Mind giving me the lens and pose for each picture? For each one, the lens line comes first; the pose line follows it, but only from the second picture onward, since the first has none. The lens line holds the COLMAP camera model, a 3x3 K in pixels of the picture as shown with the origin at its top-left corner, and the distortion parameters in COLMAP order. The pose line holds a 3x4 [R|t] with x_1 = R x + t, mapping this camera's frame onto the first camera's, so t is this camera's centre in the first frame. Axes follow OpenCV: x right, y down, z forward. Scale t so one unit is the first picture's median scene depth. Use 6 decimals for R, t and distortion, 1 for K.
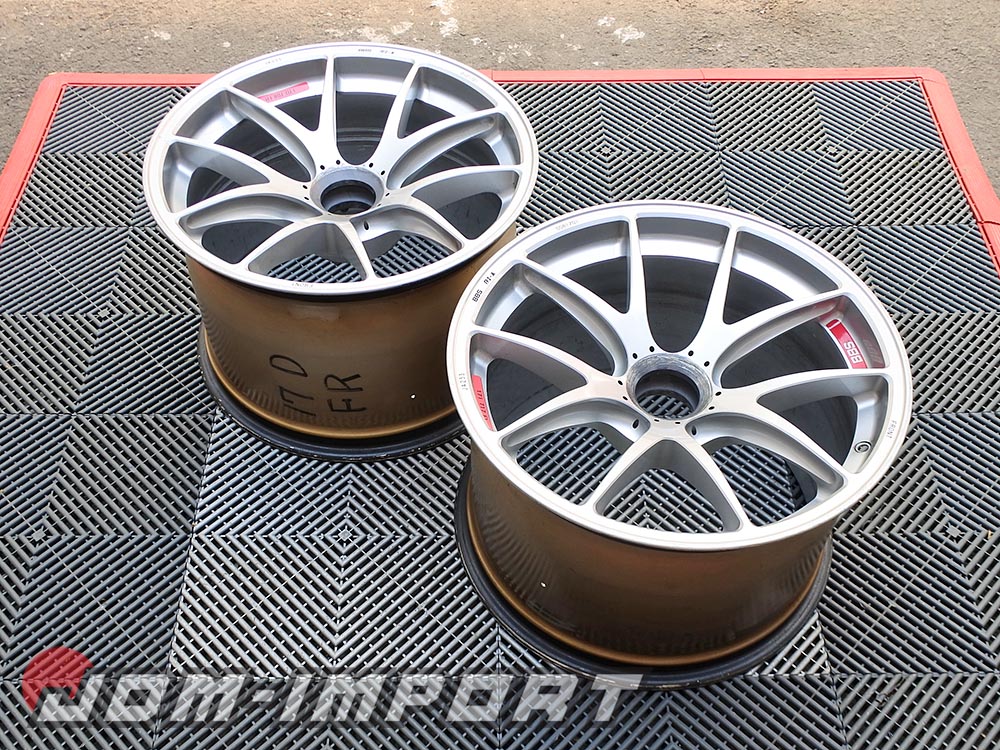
lens RADIAL K [[1104.2, 0, 500.0], [0, 1104.2, 375.0], [0, 0, 1]] dist [-0.004538, -0.014601]
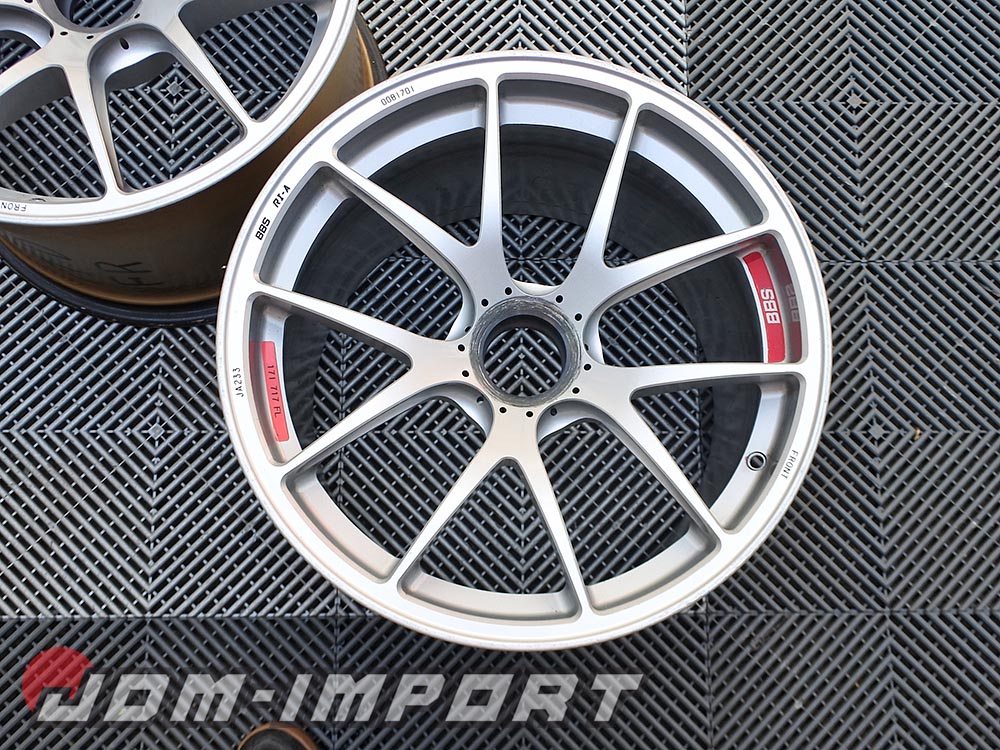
lens RADIAL K [[1093.5, 0, 568.7], [0, 1093.5, 371.3], [0, 0, 1]] dist [0.005341, 0.007886]
pose [[0.998440, 0.005364, 0.055580, 0.129199], [-0.031751, 0.873341, 0.486074, -0.318689], [-0.045933, -0.487080, 0.872149, 0.302171]]
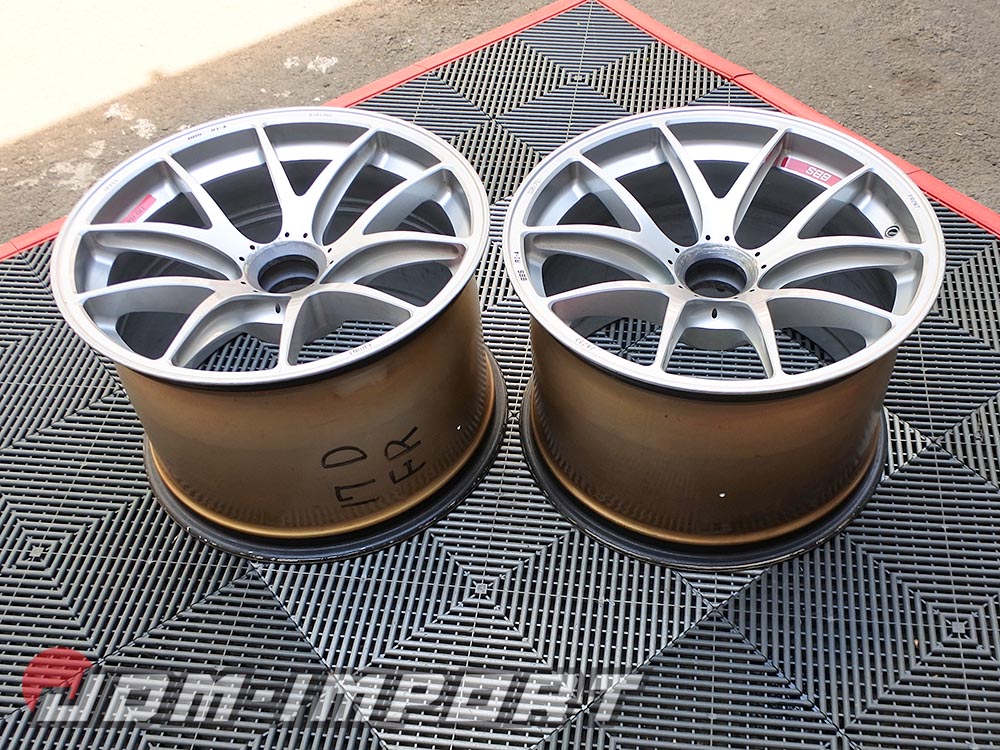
lens RADIAL K [[1124.5, 0, 557.8], [0, 1124.5, 373.7], [0, 0, 1]] dist [-0.003016, 0.006583]
pose [[0.789394, -0.466622, 0.398900, -0.398496], [0.490132, 0.870318, 0.048137, -0.026801], [-0.369631, 0.157514, 0.915730, 0.090590]]
